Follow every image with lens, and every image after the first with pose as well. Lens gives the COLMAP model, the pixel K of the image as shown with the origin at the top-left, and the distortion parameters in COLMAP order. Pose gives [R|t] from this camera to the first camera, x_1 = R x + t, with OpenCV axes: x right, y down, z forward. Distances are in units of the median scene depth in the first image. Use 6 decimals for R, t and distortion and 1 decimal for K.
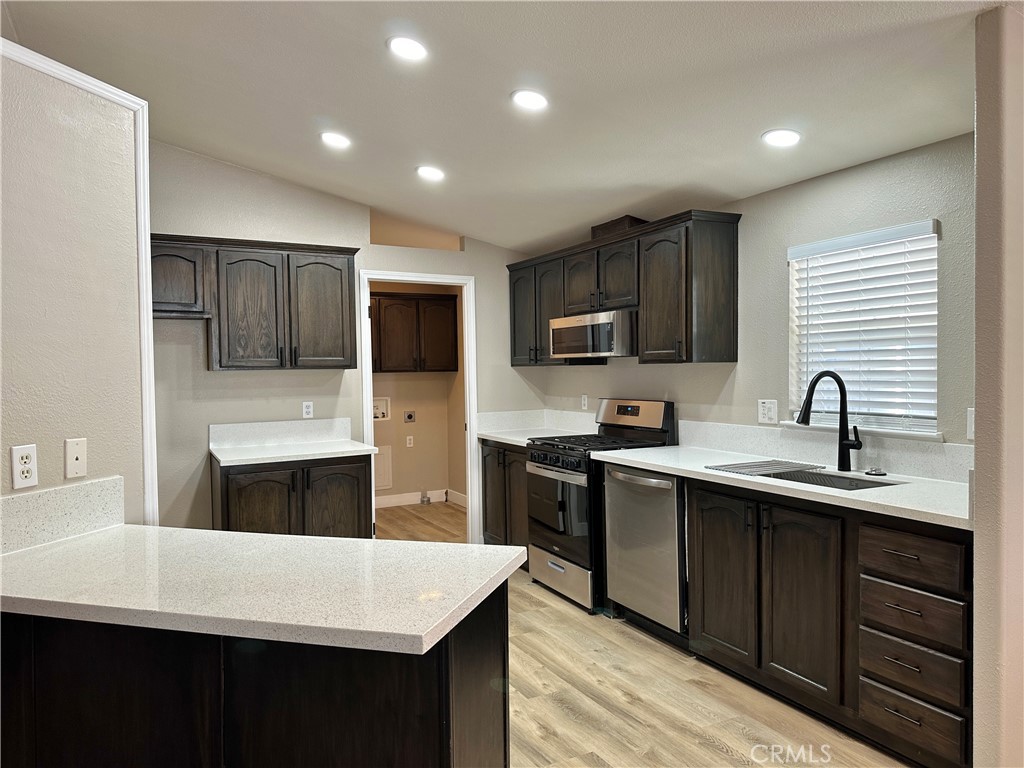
lens RADIAL K [[719.4, 0, 517.2], [0, 719.4, 382.1], [0, 0, 1]] dist [0.089998, -0.116865]
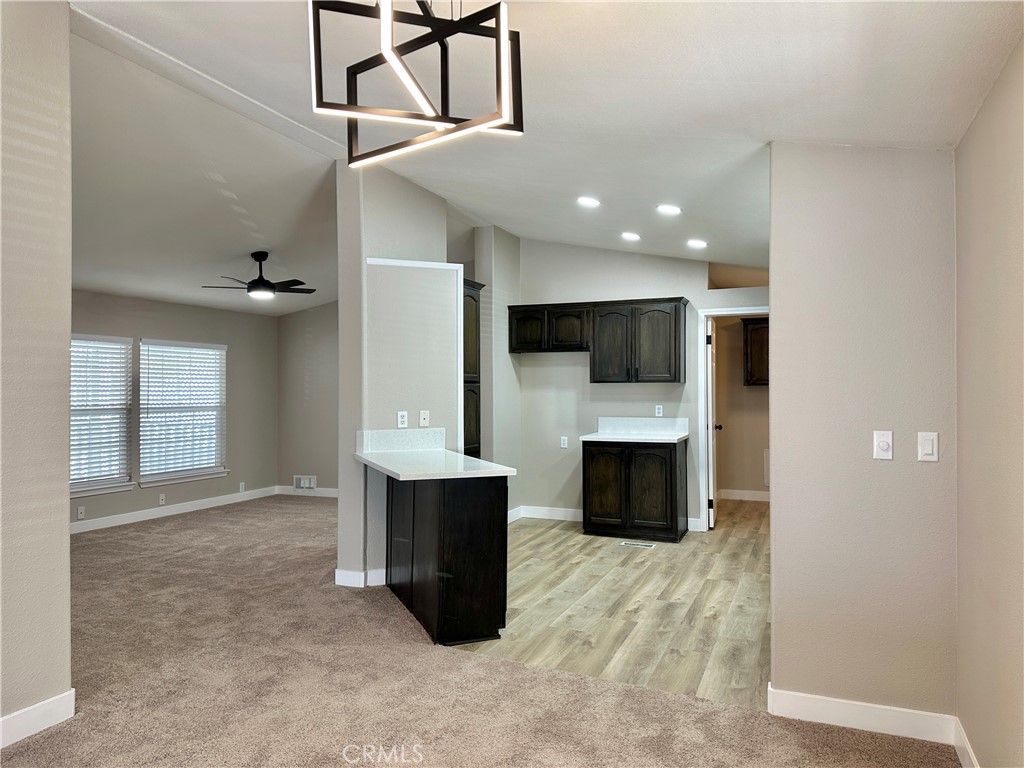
lens RADIAL K [[719.4, 0, 517.2], [0, 719.4, 382.1], [0, 0, 1]] dist [0.089998, -0.116865]
pose [[0.642524, 0.011432, -0.766180, 0.805277], [-0.022262, 0.999745, -0.003752, -0.009047], [0.765942, 0.019468, 0.642615, -0.173289]]
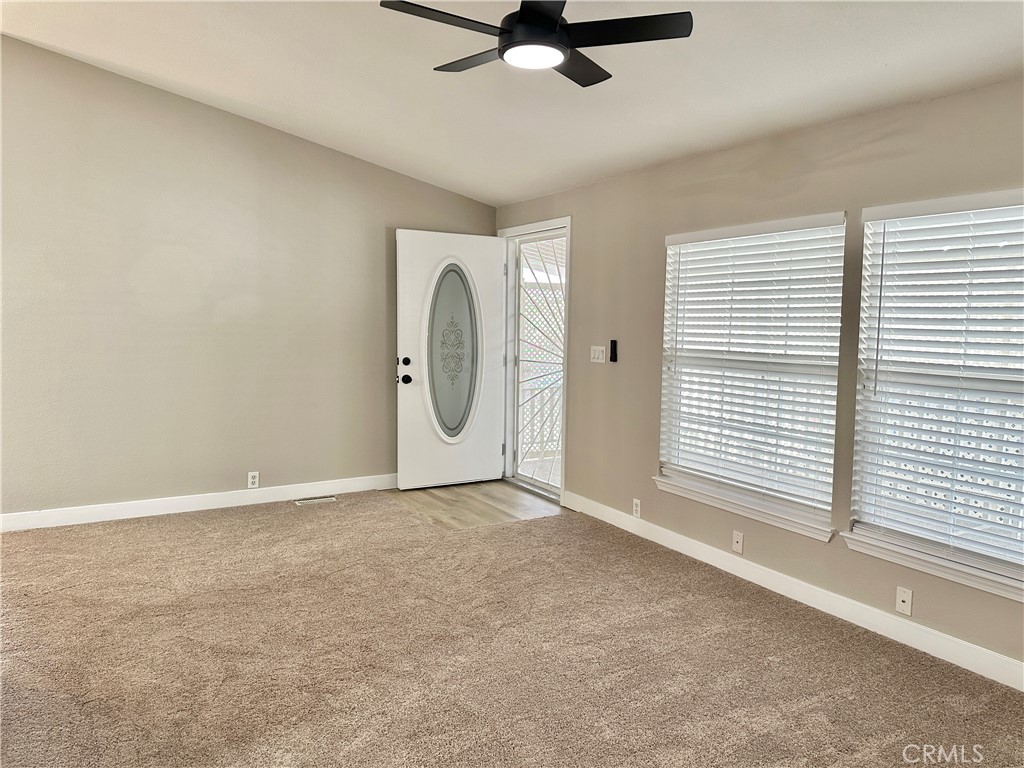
lens RADIAL K [[719.4, 0, 517.2], [0, 719.4, 382.1], [0, 0, 1]] dist [0.089998, -0.116865]
pose [[-0.998679, 0.001774, -0.051361, -0.919609], [-0.003010, 0.995669, 0.092917, 0.012612], [0.051303, 0.092949, -0.994348, 1.166569]]
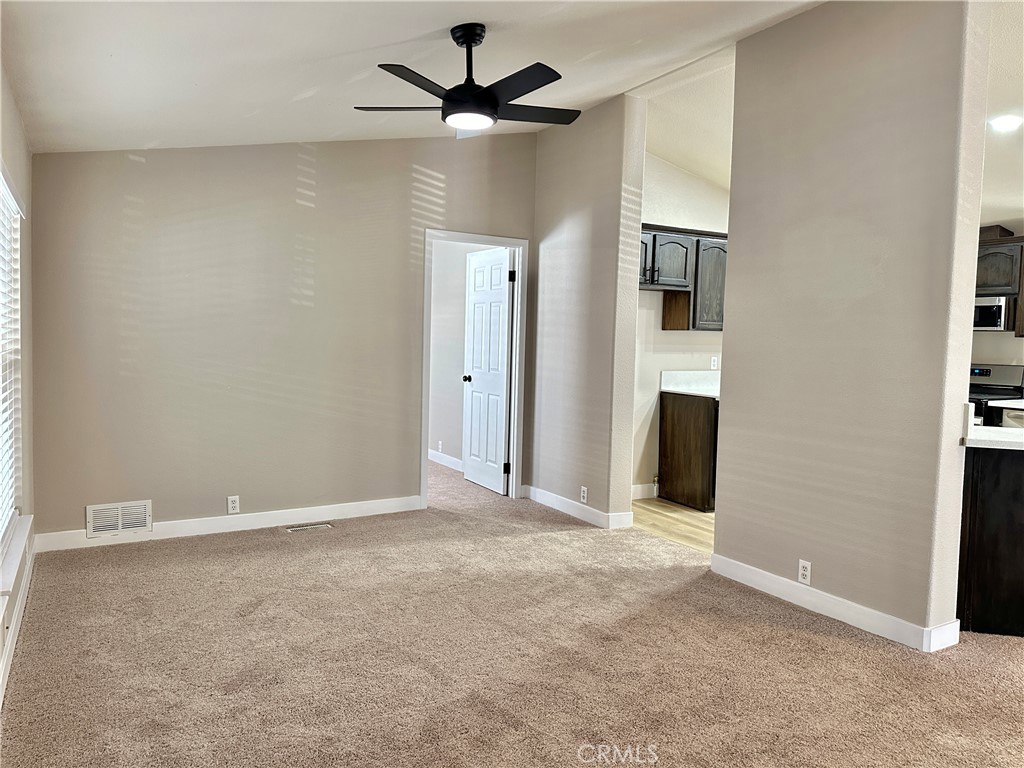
lens RADIAL K [[719.4, 0, 517.2], [0, 719.4, 382.1], [0, 0, 1]] dist [0.089998, -0.116865]
pose [[0.997751, 0.037499, 0.055560, -0.932914], [-0.040053, 0.998156, 0.045602, 0.037681], [-0.053747, -0.047725, 0.997413, -0.349940]]
